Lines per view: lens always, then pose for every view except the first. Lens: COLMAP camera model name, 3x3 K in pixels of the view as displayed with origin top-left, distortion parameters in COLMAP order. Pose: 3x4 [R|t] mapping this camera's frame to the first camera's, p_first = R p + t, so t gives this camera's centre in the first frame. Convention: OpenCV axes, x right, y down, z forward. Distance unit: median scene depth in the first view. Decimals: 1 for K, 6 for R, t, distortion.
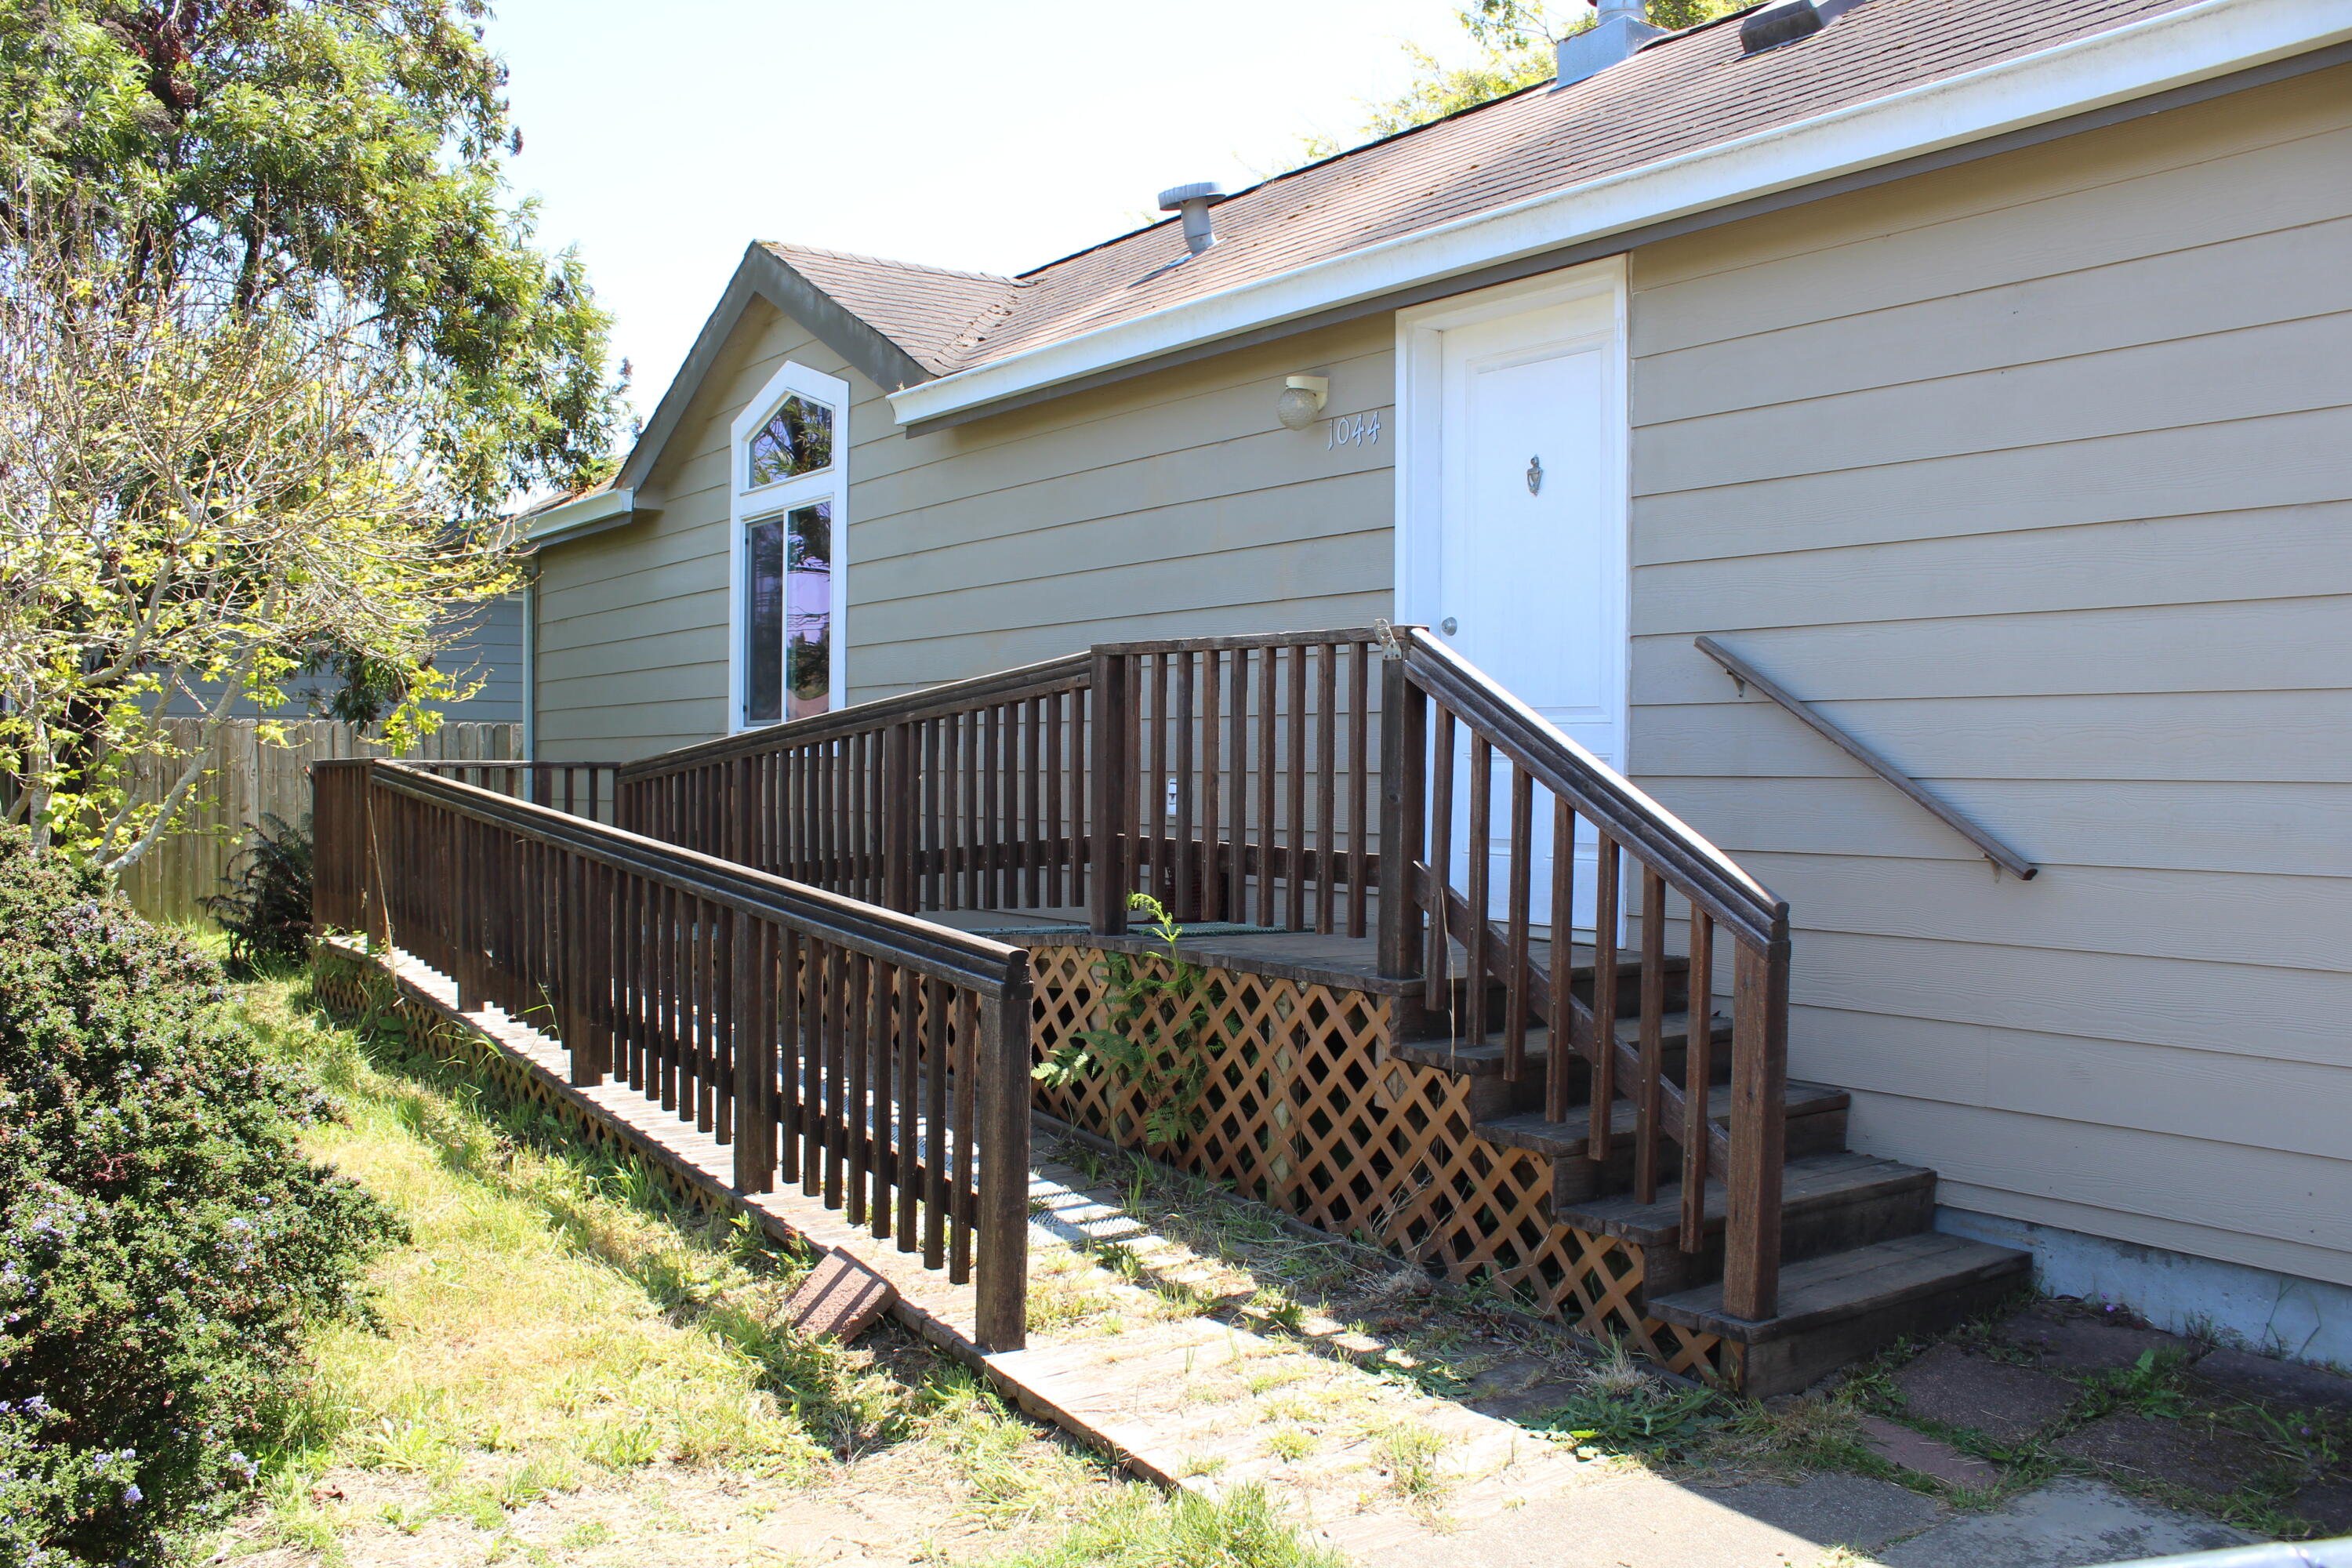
lens RADIAL K [[1976.8, 0, 1125.7], [0, 1976.8, 797.8], [0, 0, 1]] dist [-0.155117, 0.131782]
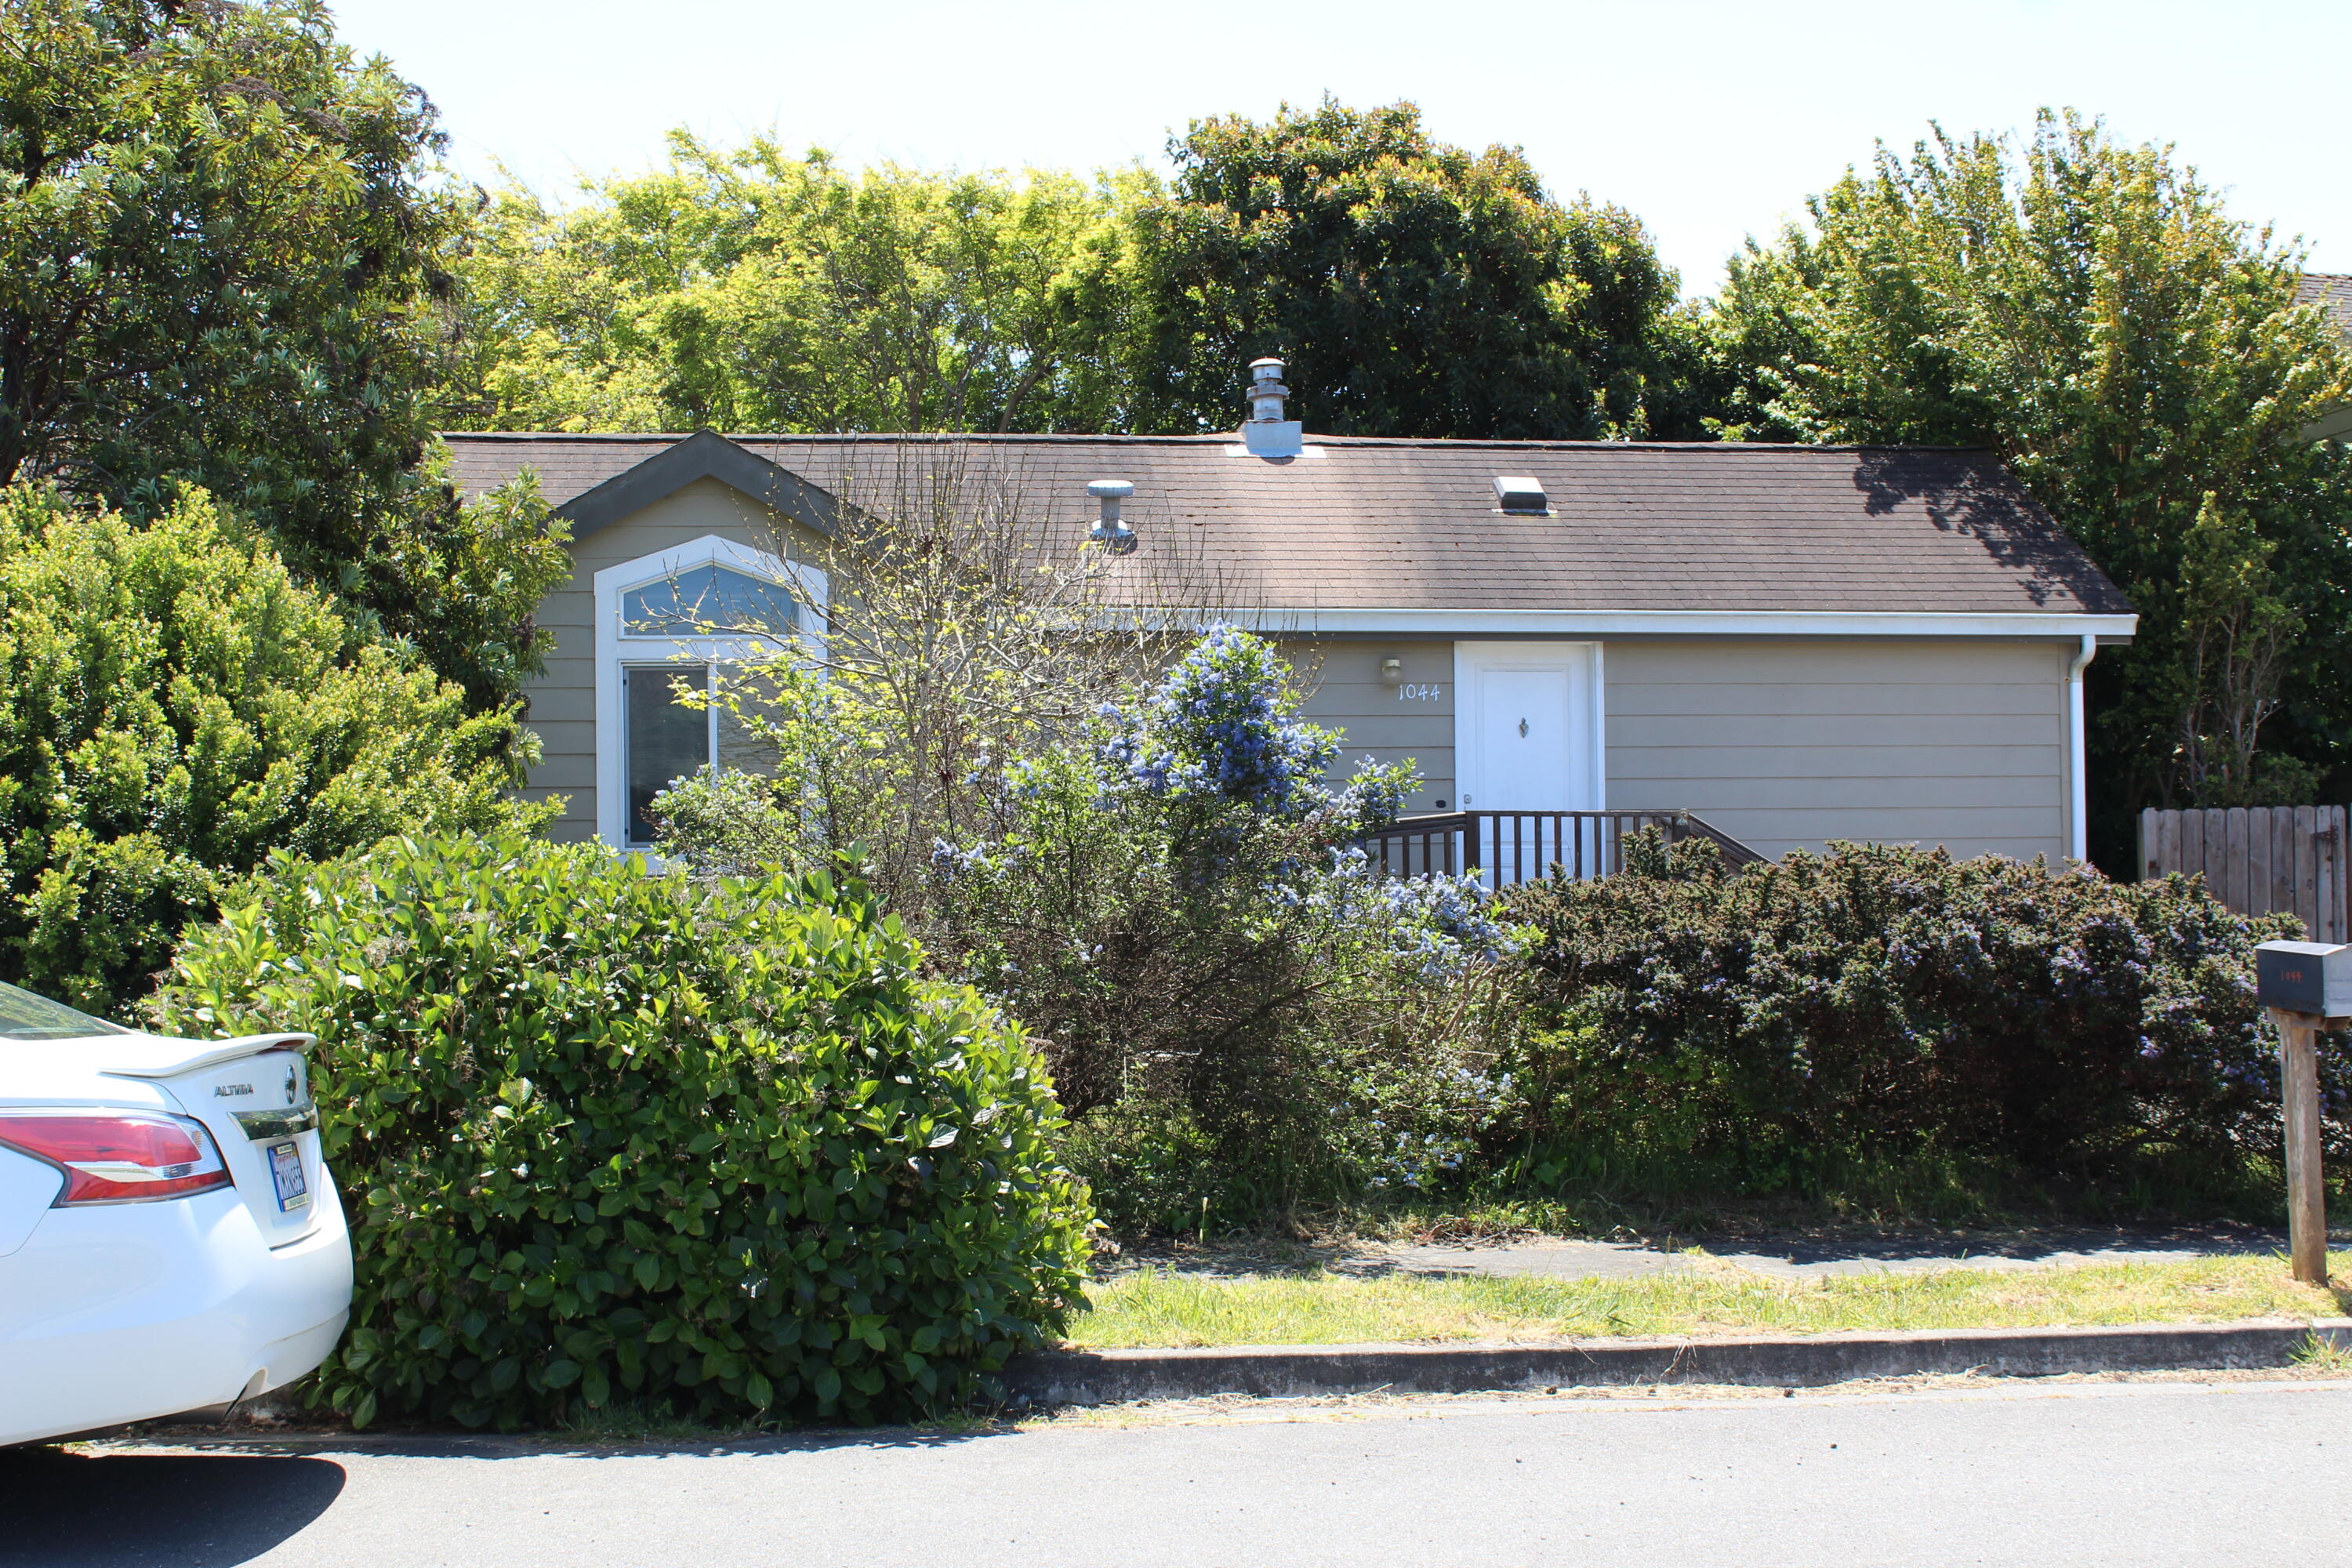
lens RADIAL K [[2852.2, 0, 1155.4], [0, 2852.2, 793.6], [0, 0, 1]] dist [-0.072581, 0.000000]
pose [[0.451647, 0.014399, 0.892081, -3.003562], [0.027562, 0.999167, -0.030082, -0.019614], [-0.891771, 0.038174, 0.450874, 0.002390]]
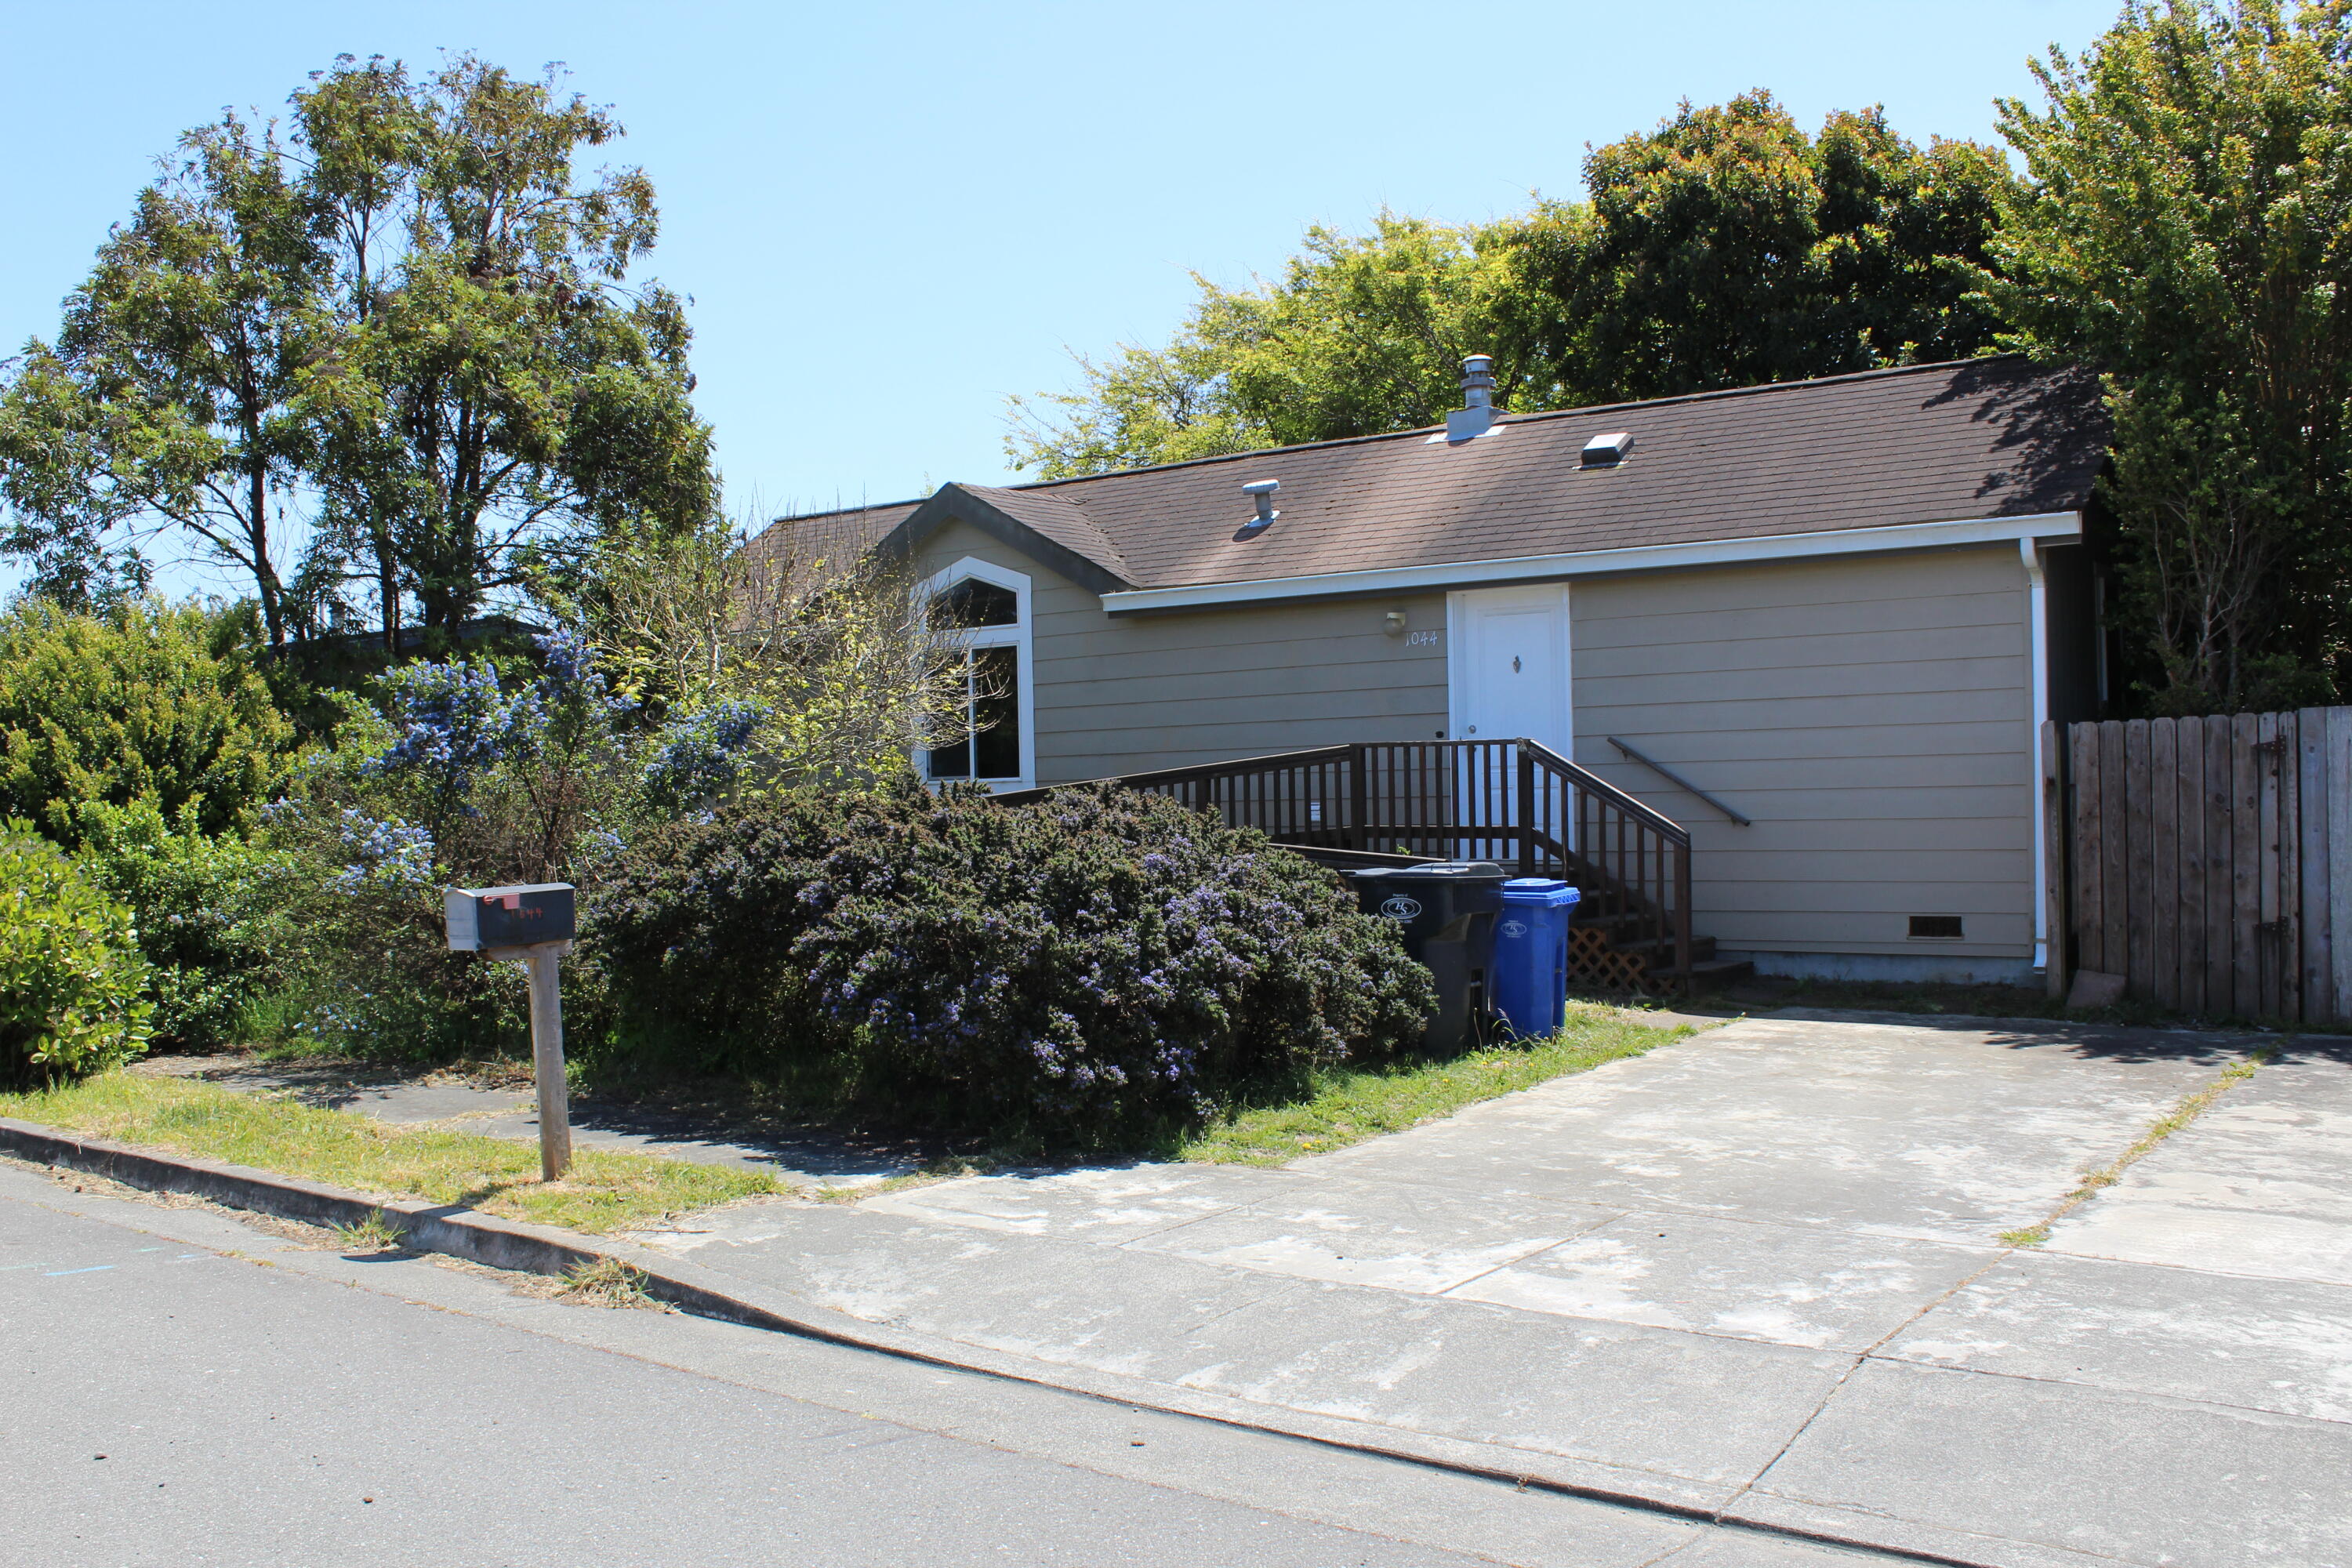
lens RADIAL K [[2172.7, 0, 1169.9], [0, 2172.7, 803.5], [0, 0, 1]] dist [-0.114063, 0.000000]
pose [[0.948237, -0.027087, 0.316406, -1.129893], [0.032219, 0.999420, -0.010998, 0.015047], [-0.315924, 0.020623, 0.948560, -1.464624]]
